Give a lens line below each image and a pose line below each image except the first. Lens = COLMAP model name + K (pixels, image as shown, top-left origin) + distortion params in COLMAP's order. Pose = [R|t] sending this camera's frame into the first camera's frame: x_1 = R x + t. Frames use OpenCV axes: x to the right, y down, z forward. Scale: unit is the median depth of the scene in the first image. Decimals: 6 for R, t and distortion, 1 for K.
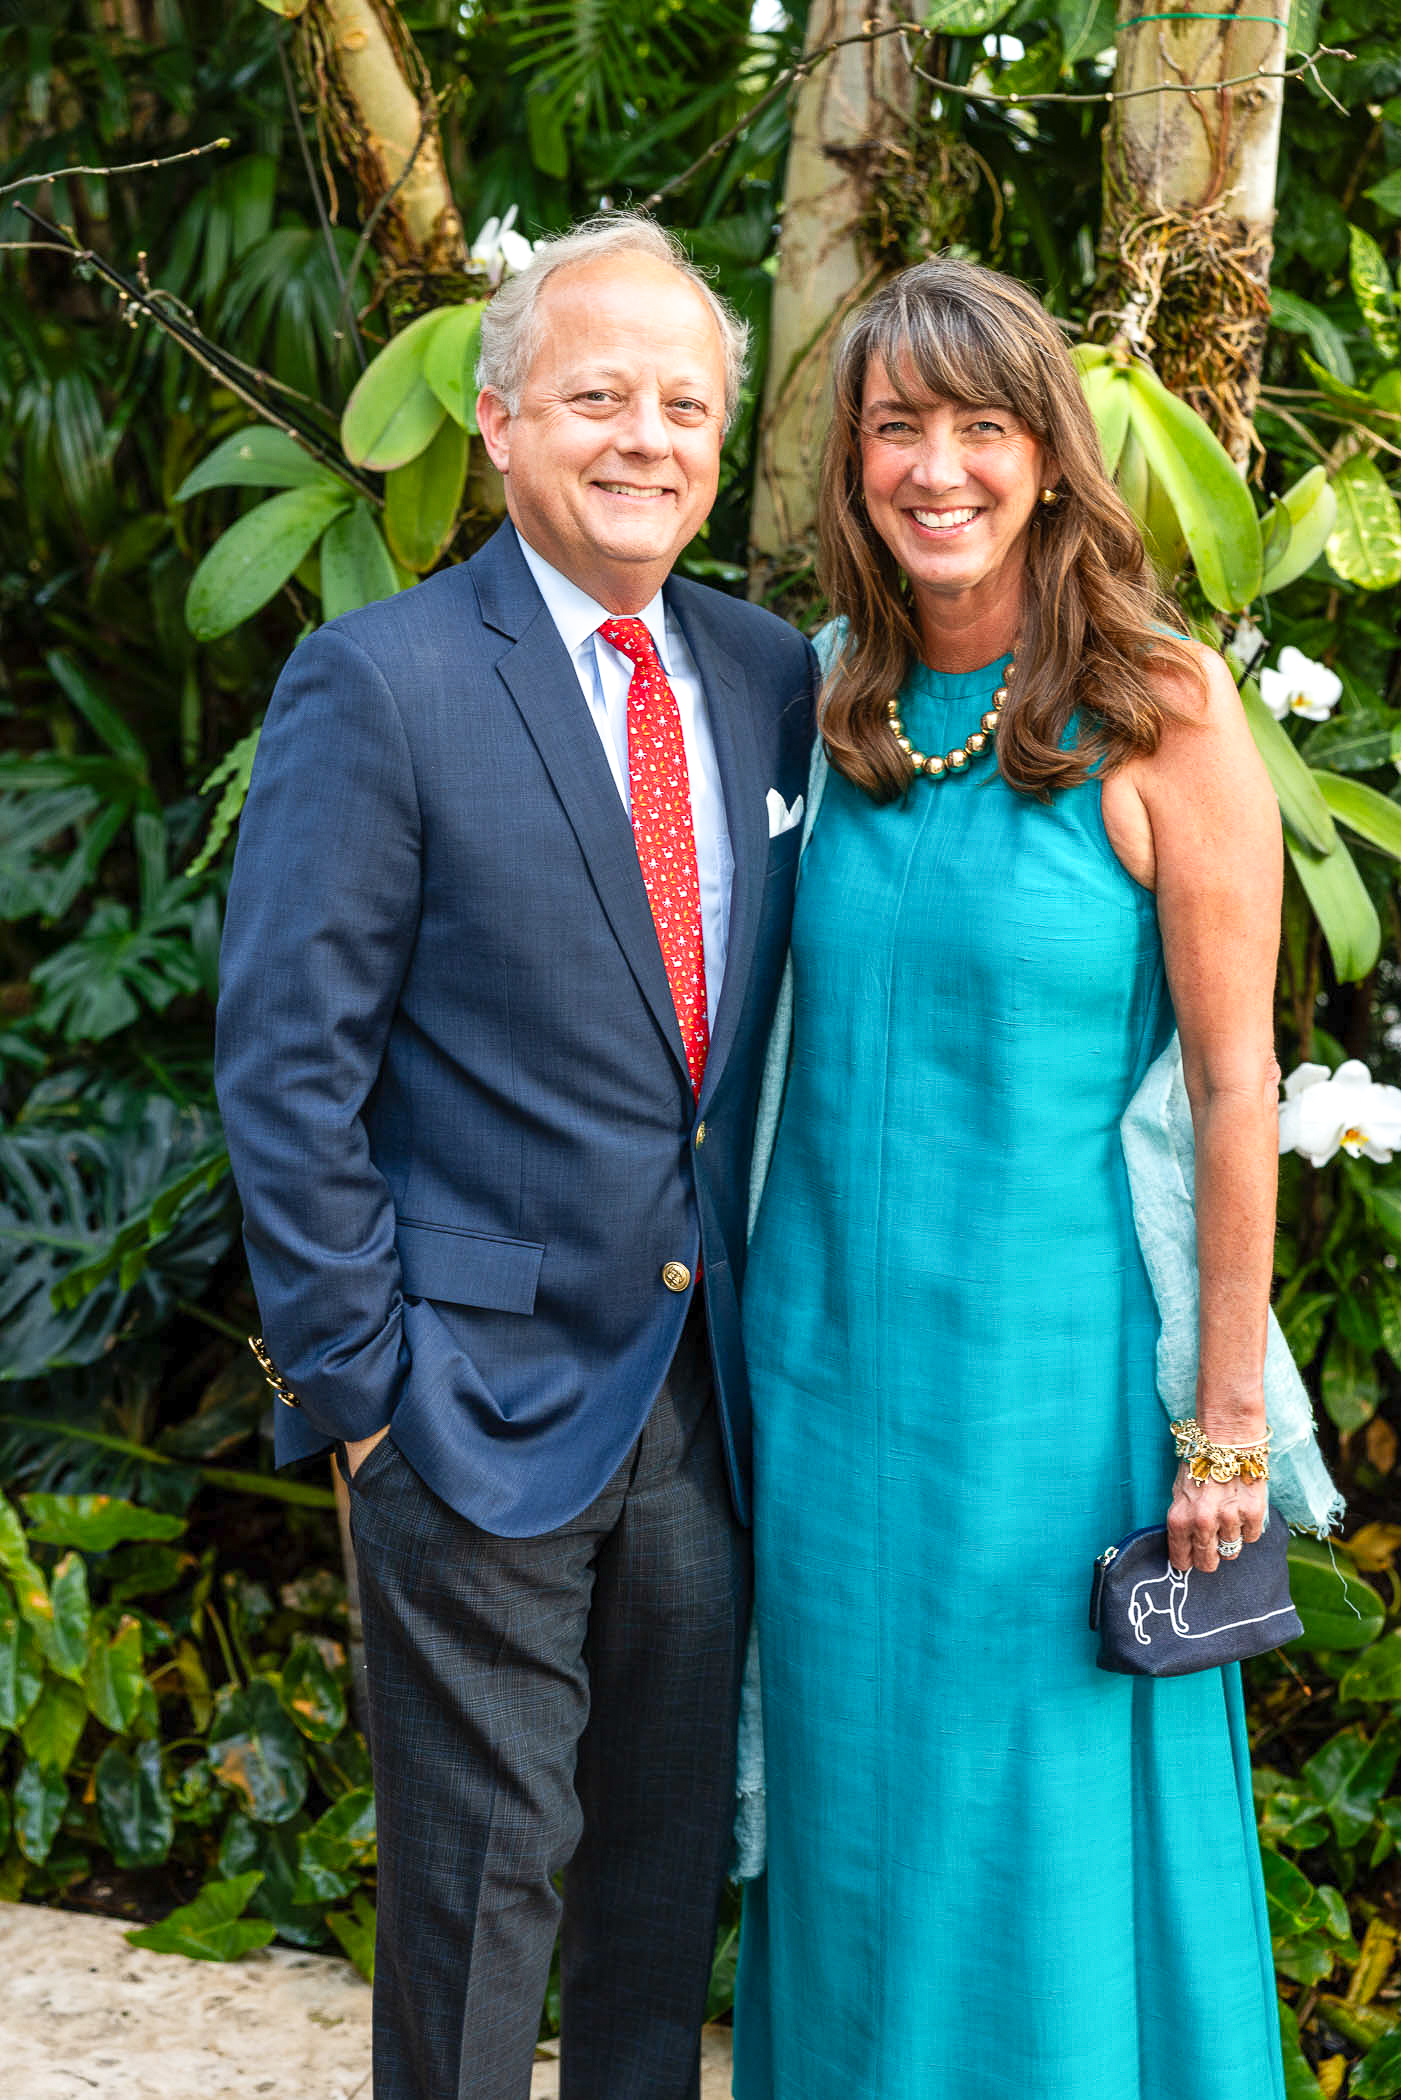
lens RADIAL K [[2923.3, 0, 700.5], [0, 2923.3, 1050.0], [0, 0, 1]] dist [0.015220, -0.076331]
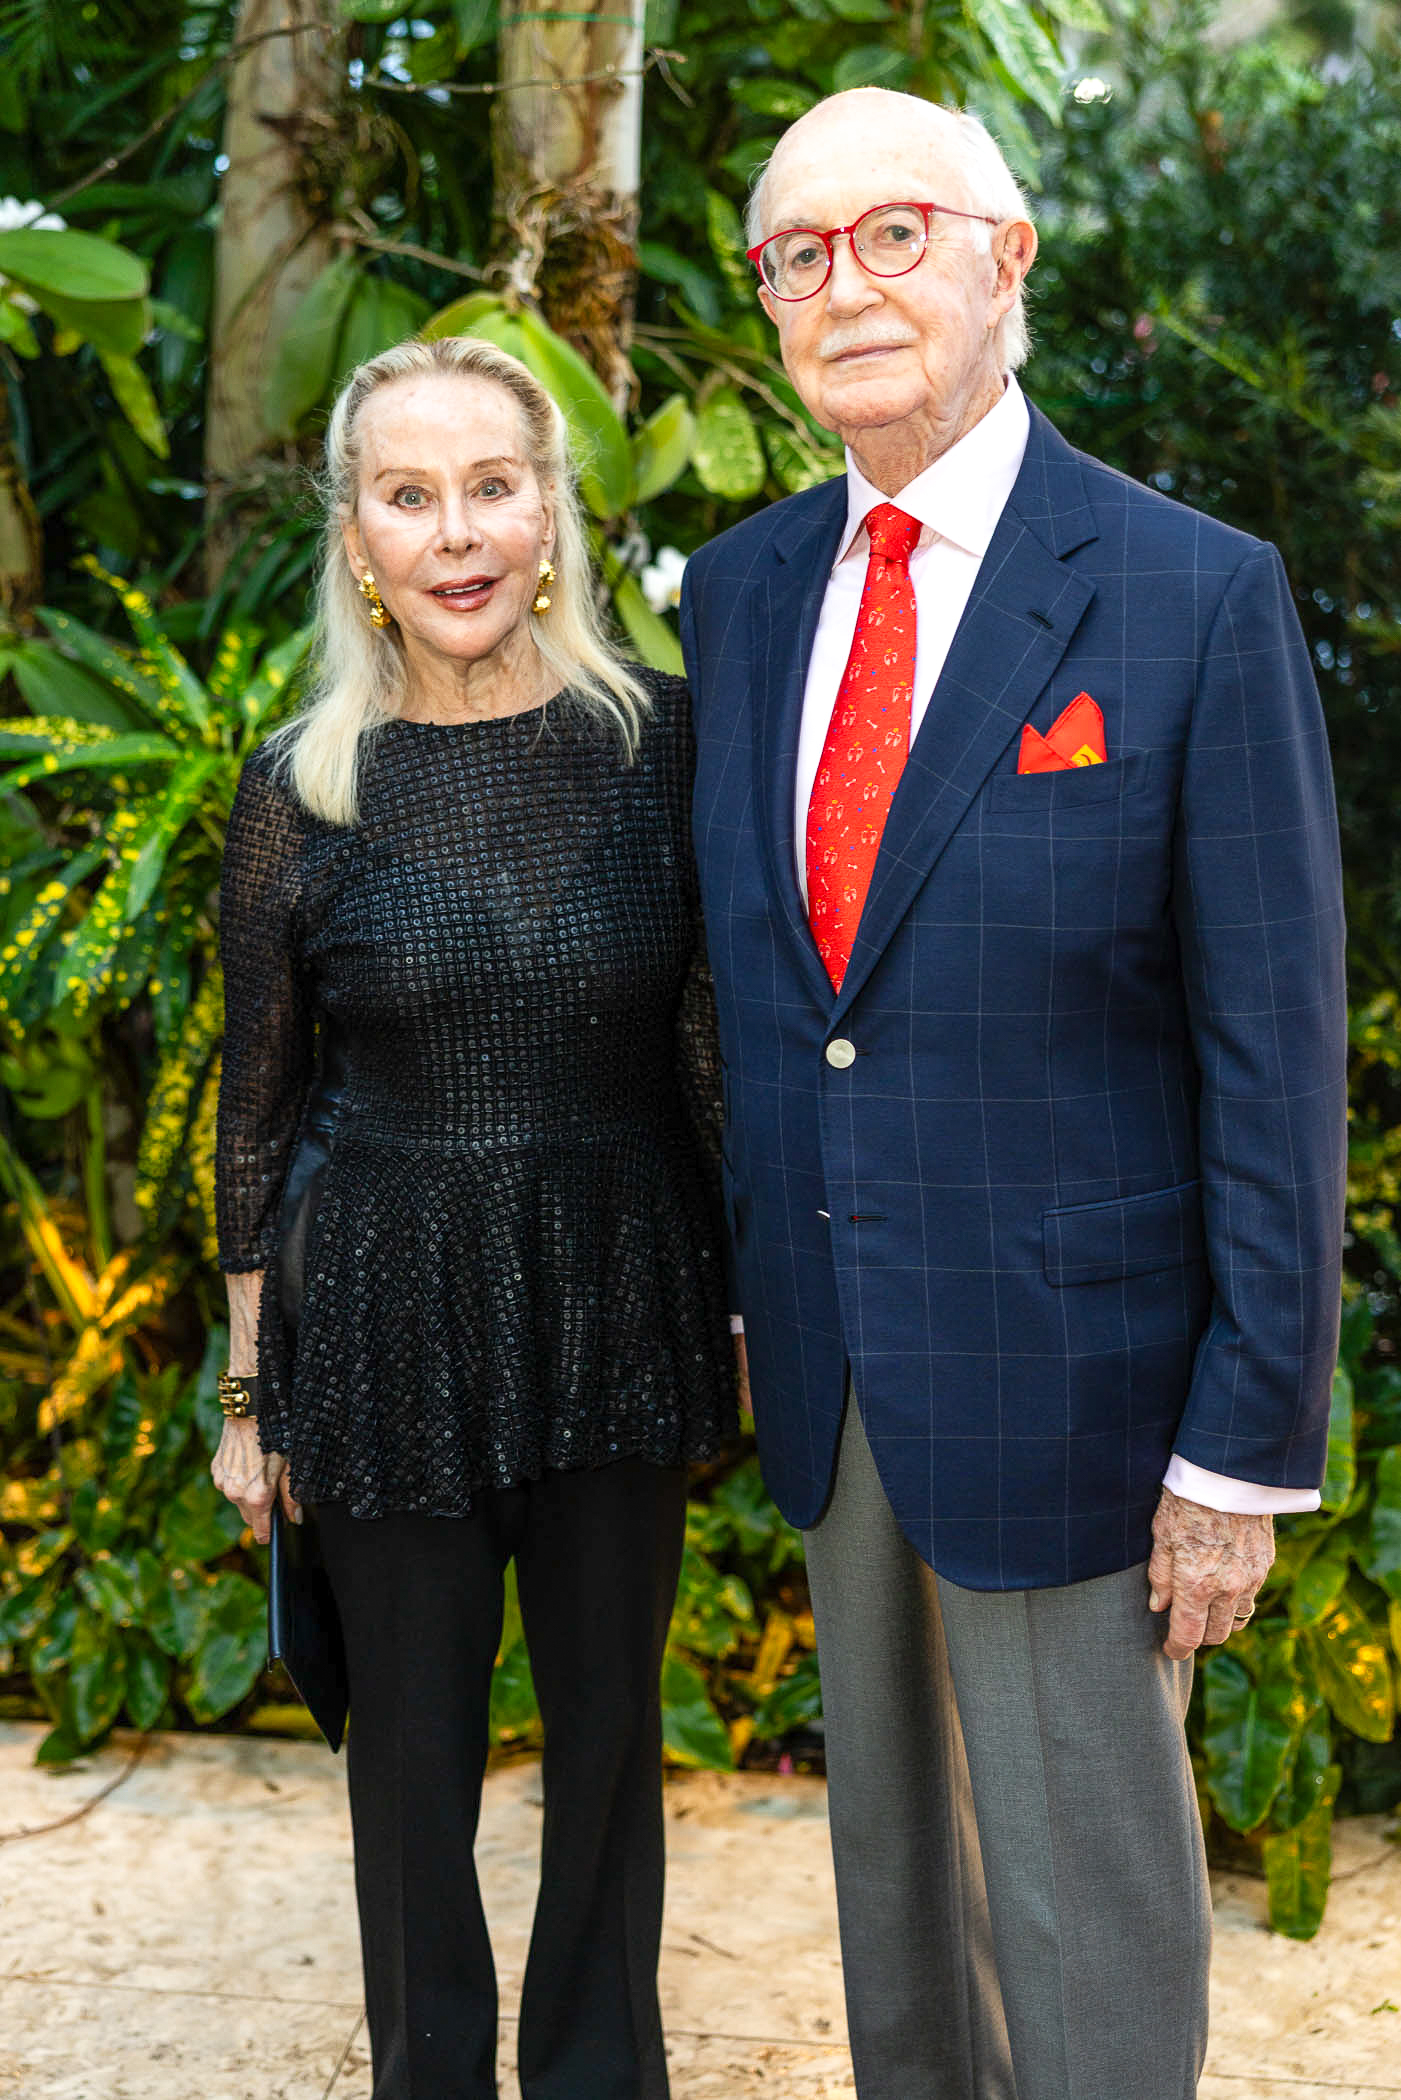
lens RADIAL K [[2984.3, 0, 673.1], [0, 2984.3, 1093.5], [0, 0, 1]] dist [0.007960, -0.041891]
pose [[0.986301, -0.038966, 0.160285, 0.000809], [0.033922, 0.998843, 0.034086, 0.040375], [-0.161428, -0.028182, 0.986482, -0.196554]]
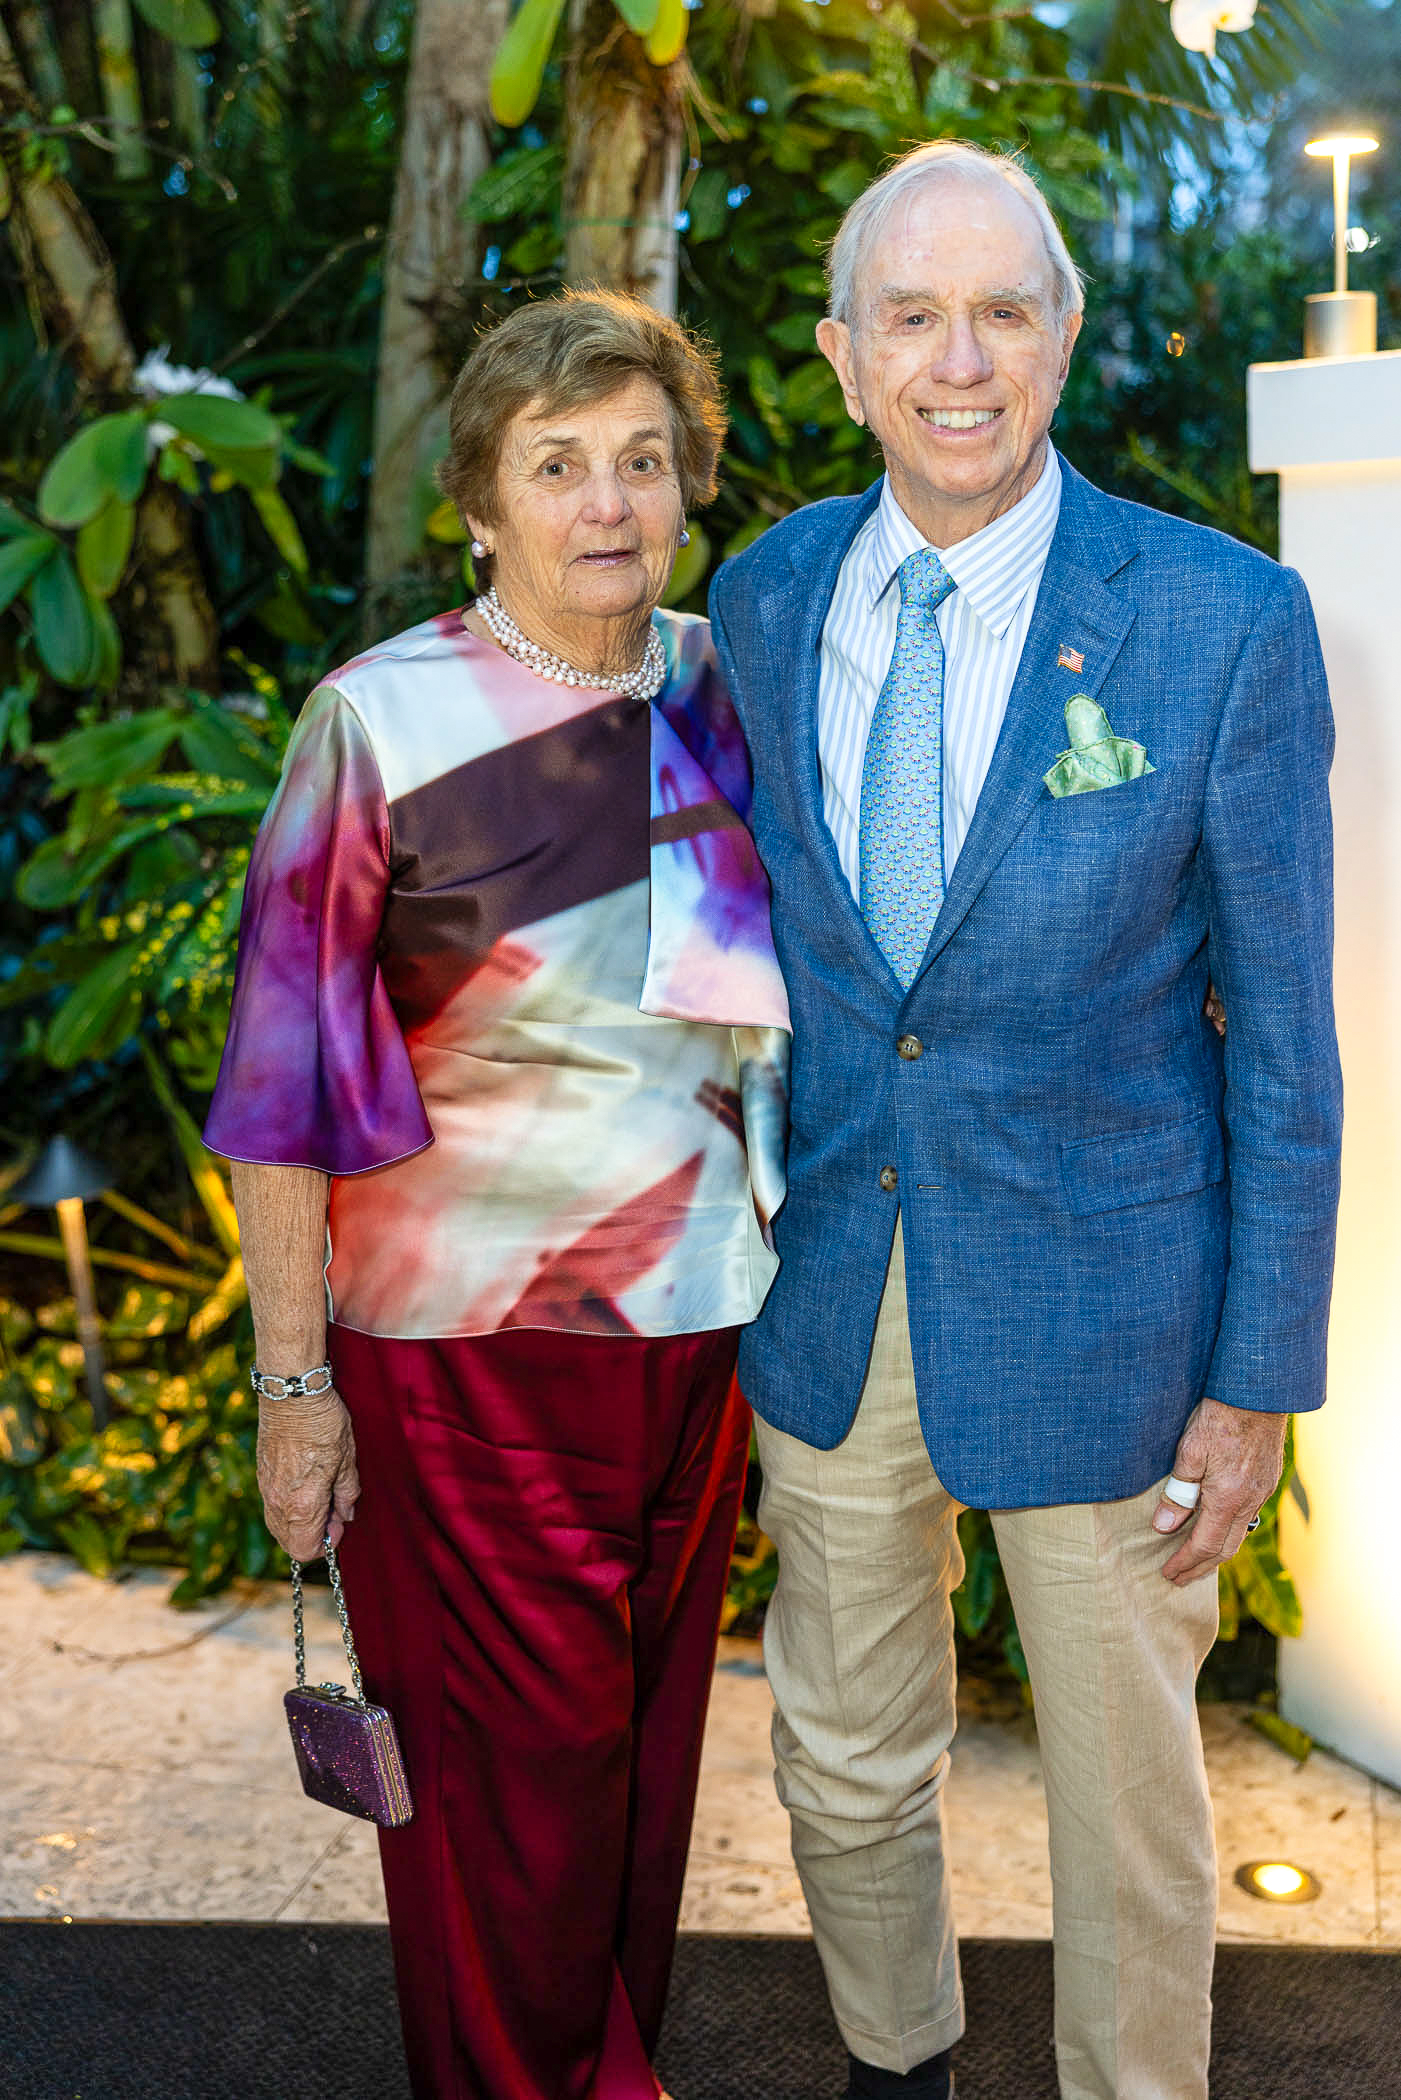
lens RADIAL K [[2521.4, 0, 712.6], [0, 2521.4, 1026.4], [0, 0, 1]] dist [0.005432, 0.008345]
pose [[0.999084, -0.011145, 0.041312, 0.148090], [0.010811, 0.999907, 0.008295, 0.042313], [-0.041401, -0.007841, 0.999112, -0.261313]]
